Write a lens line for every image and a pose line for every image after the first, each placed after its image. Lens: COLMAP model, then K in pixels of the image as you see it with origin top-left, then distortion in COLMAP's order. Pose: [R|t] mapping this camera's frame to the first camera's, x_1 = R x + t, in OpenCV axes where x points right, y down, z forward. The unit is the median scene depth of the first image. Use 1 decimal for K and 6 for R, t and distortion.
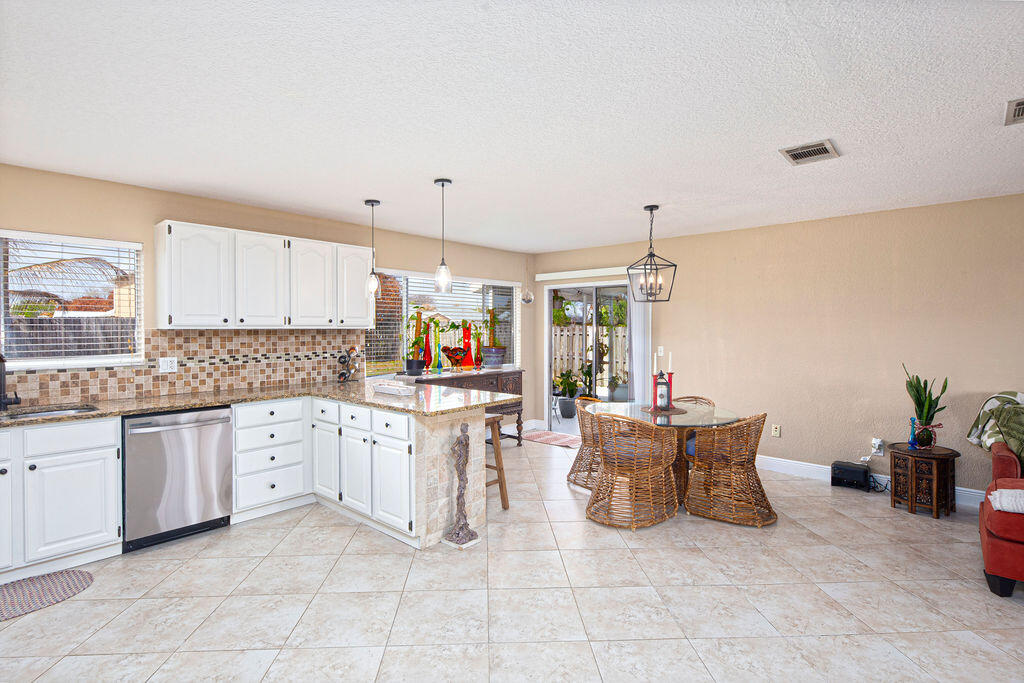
lens RADIAL K [[496.2, 0, 512.2], [0, 496.2, 333.3], [0, 0, 1]] dist [-0.000918, -0.000449]
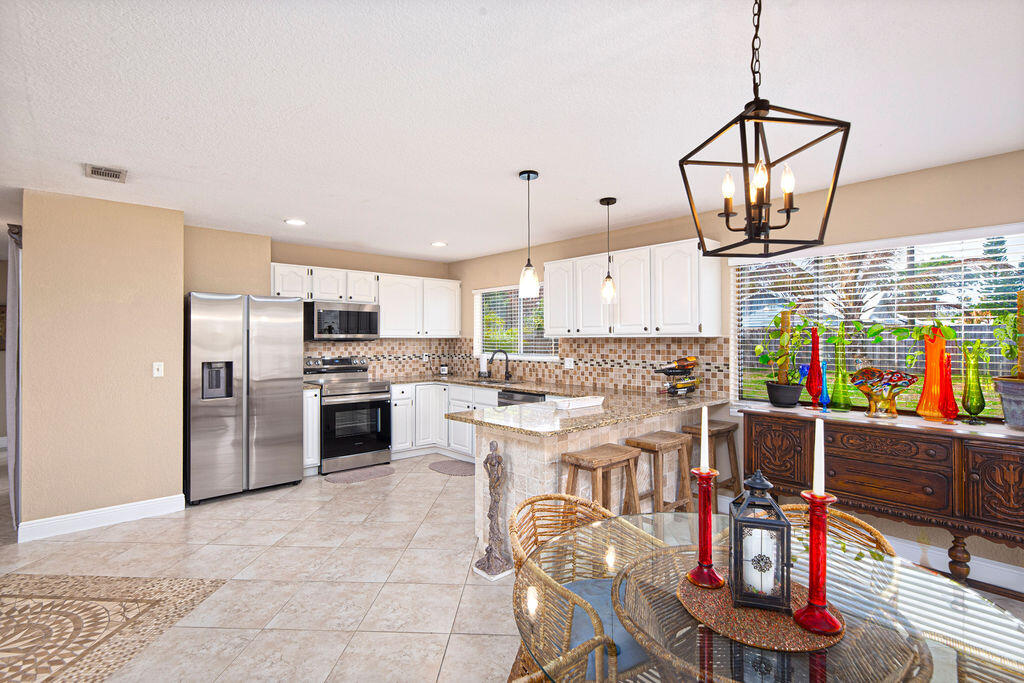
lens RADIAL K [[489.5, 0, 513.9], [0, 489.5, 335.6], [0, 0, 1]] dist [-0.001604, -0.001060]
pose [[-0.100149, -0.004714, -0.994961, 0.660849], [-0.008489, 0.999956, -0.003883, -0.006781], [0.994936, 0.008058, -0.100185, 0.941088]]
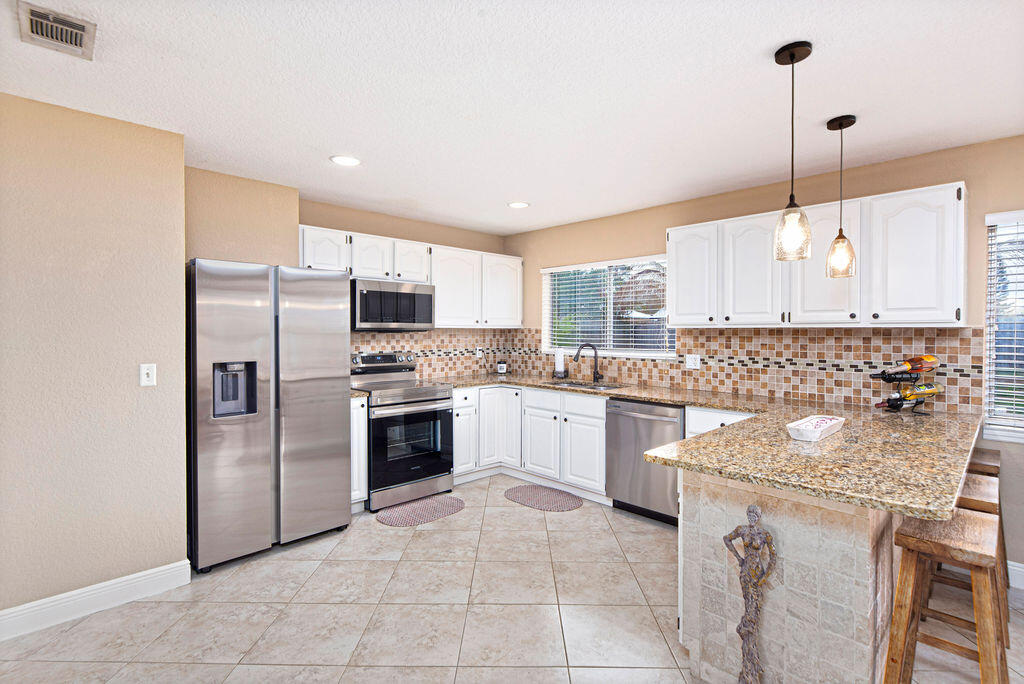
lens RADIAL K [[487.2, 0, 510.9], [0, 487.2, 335.7], [0, 0, 1]] dist [-0.002161, -0.000116]
pose [[-0.065235, 0.013029, -0.997785, 0.360852], [-0.010817, 0.999847, 0.013763, -0.002176], [0.997811, 0.011690, -0.065084, 0.648332]]
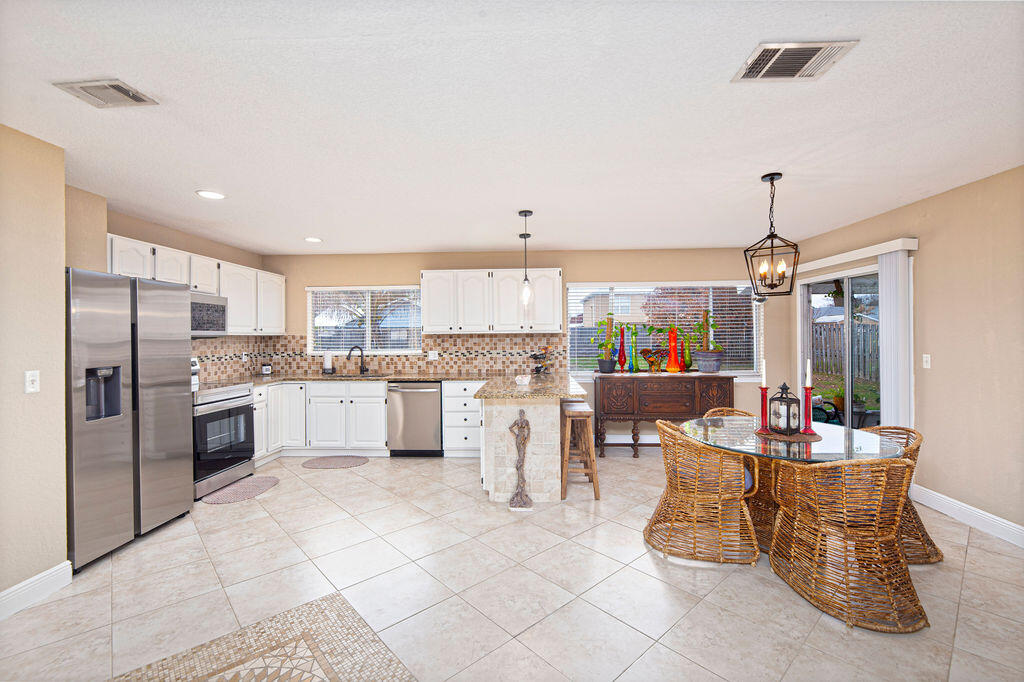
lens RADIAL K [[441.4, 0, 514.5], [0, 441.4, 336.1], [0, 0, 1]] dist [-0.005301, -0.000772]
pose [[0.636081, -0.003979, -0.771612, 0.606604], [-0.000174, 0.999986, -0.005300, 0.006082], [0.771623, 0.003506, 0.636071, 0.251068]]
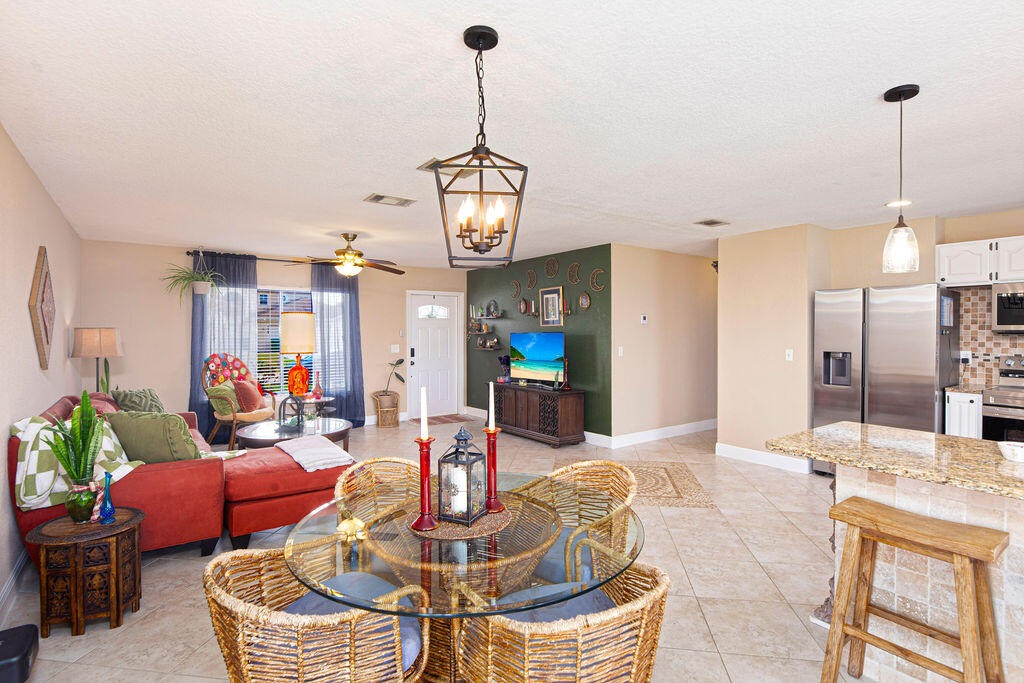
lens RADIAL K [[496.2, 0, 512.2], [0, 496.2, 333.3], [0, 0, 1]] dist [-0.000918, -0.000449]
pose [[-0.979060, -0.001127, 0.203570, 0.182383], [0.002101, 0.999876, 0.015636, -0.012940], [-0.203563, 0.015737, -0.978935, 1.506993]]
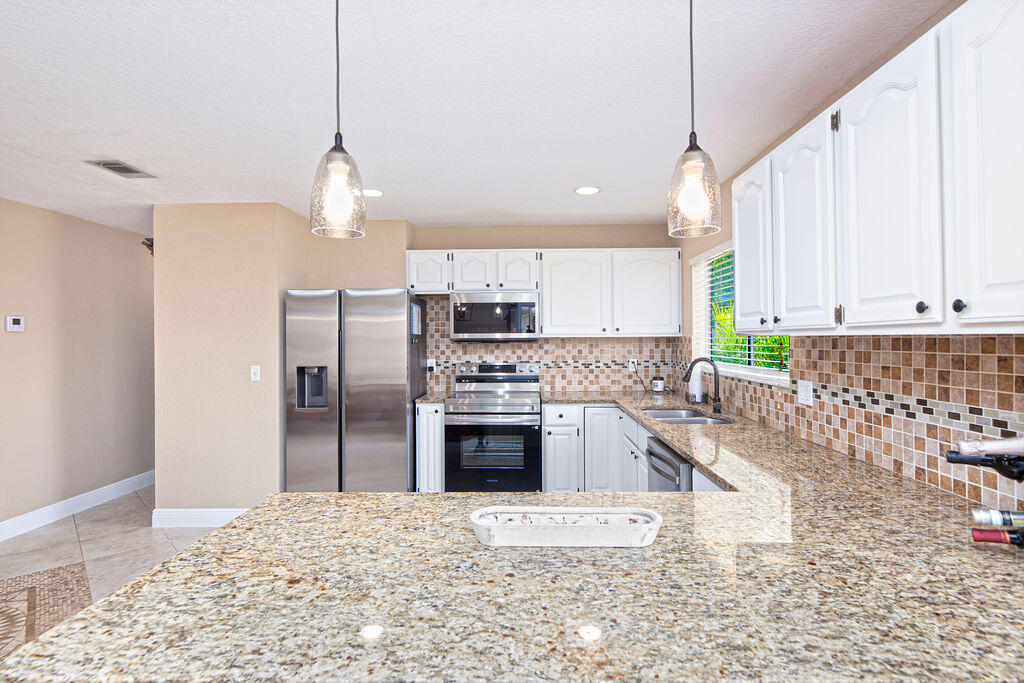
lens RADIAL K [[500.4, 0, 523.8], [0, 500.4, 336.3], [0, 0, 1]] dist [-0.001688, -0.000659]
pose [[-0.752033, 0.004922, -0.659108, -0.006449], [0.001867, 0.999984, 0.005338, -0.011327], [0.659123, 0.002784, -0.752030, 1.189146]]
